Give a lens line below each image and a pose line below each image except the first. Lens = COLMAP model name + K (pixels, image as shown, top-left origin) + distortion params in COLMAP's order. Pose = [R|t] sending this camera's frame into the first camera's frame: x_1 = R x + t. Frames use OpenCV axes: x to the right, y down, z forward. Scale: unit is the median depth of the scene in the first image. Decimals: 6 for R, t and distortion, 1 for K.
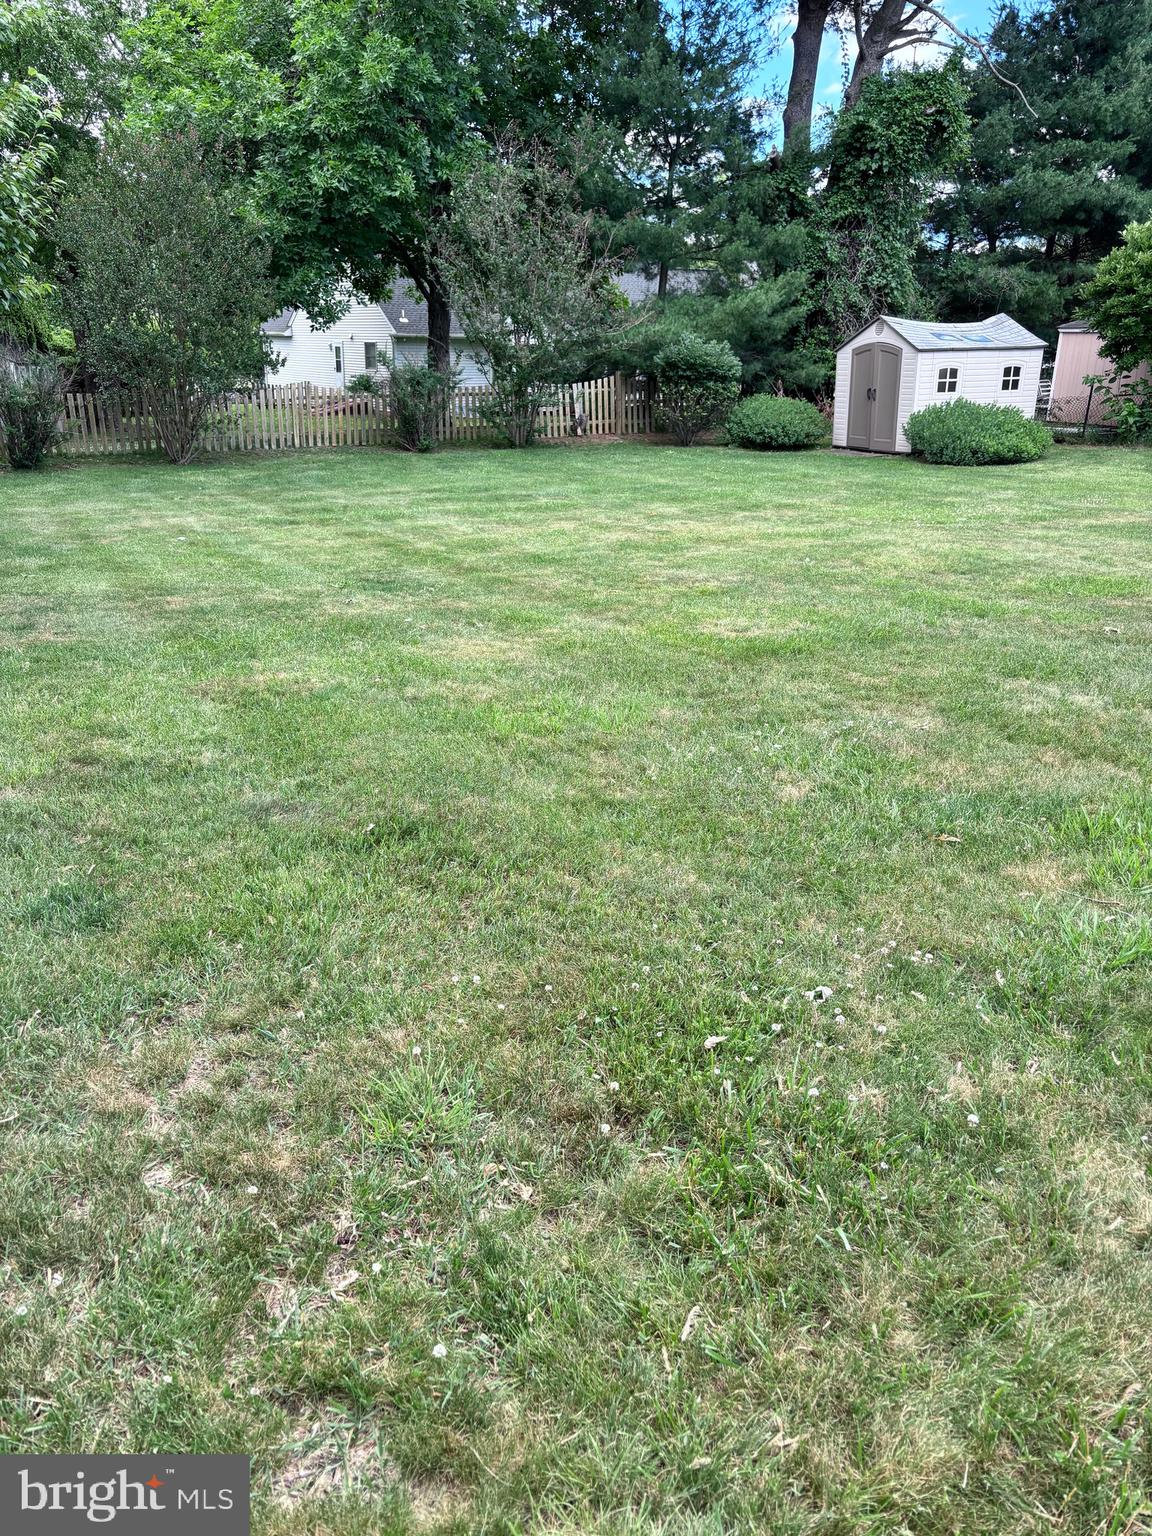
lens RADIAL K [[1159.1, 0, 576.5], [0, 1159.1, 773.6], [0, 0, 1]] dist [0.053400, -0.055006]
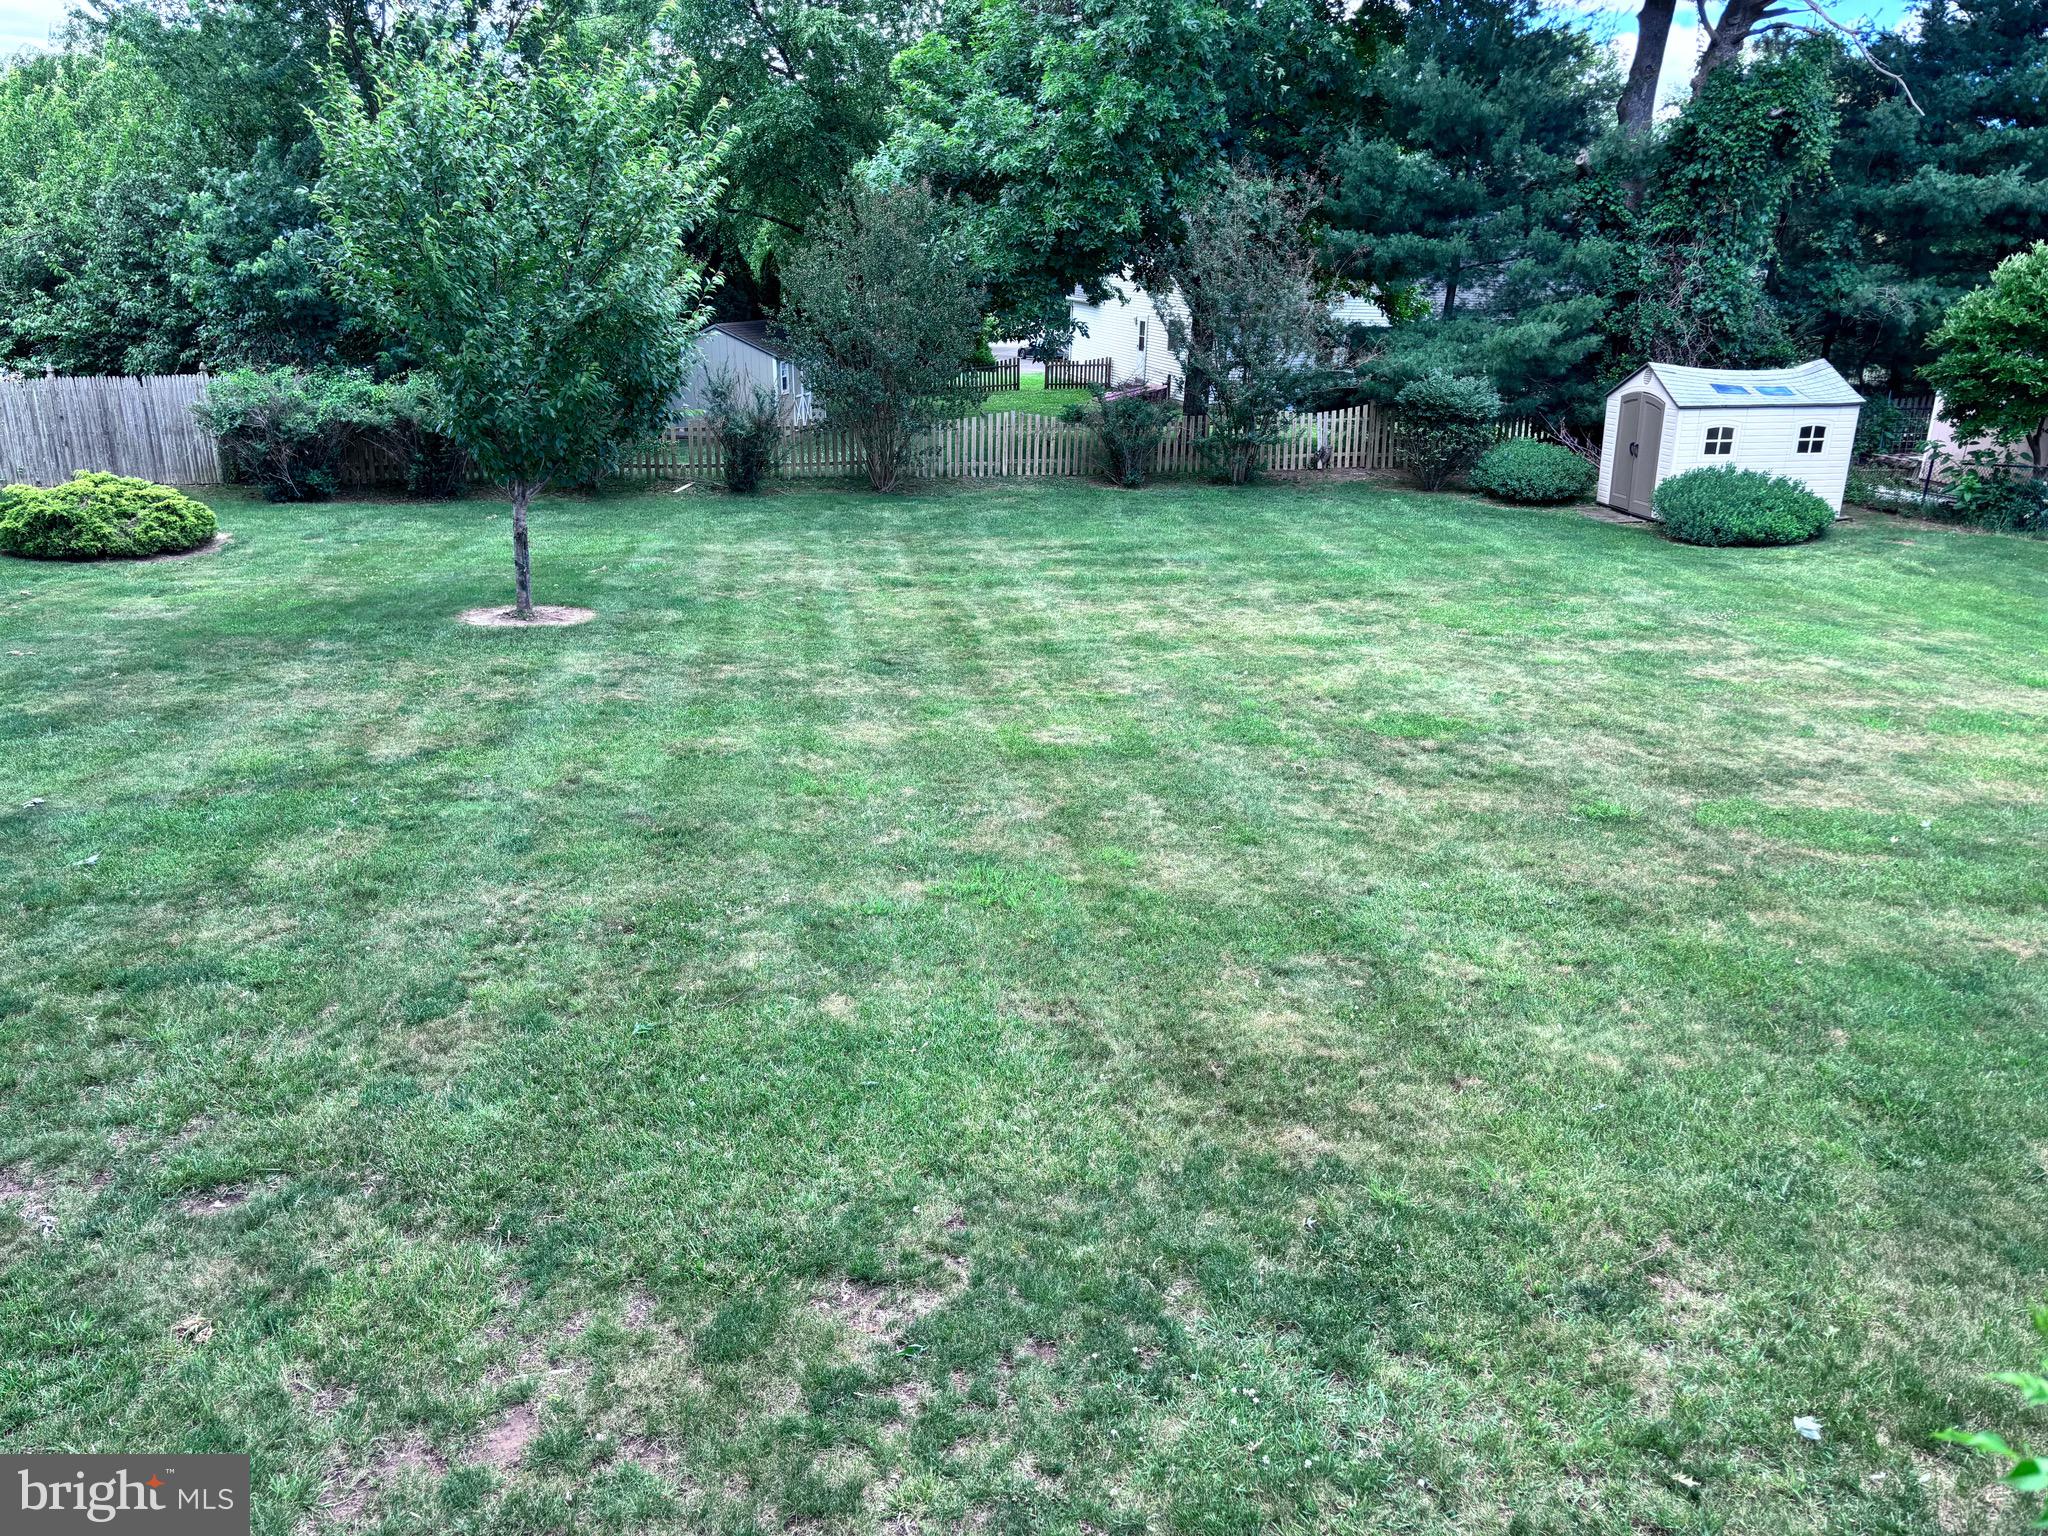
lens RADIAL K [[1545.5, 0, 1024.7], [0, 1545.5, 774.9], [0, 0, 1]] dist [0.053400, -0.055006]
pose [[0.948550, 0.109745, -0.296999, 0.190038], [-0.119485, 0.992726, -0.014785, -0.013332], [0.293216, 0.049511, 0.954763, -0.222774]]
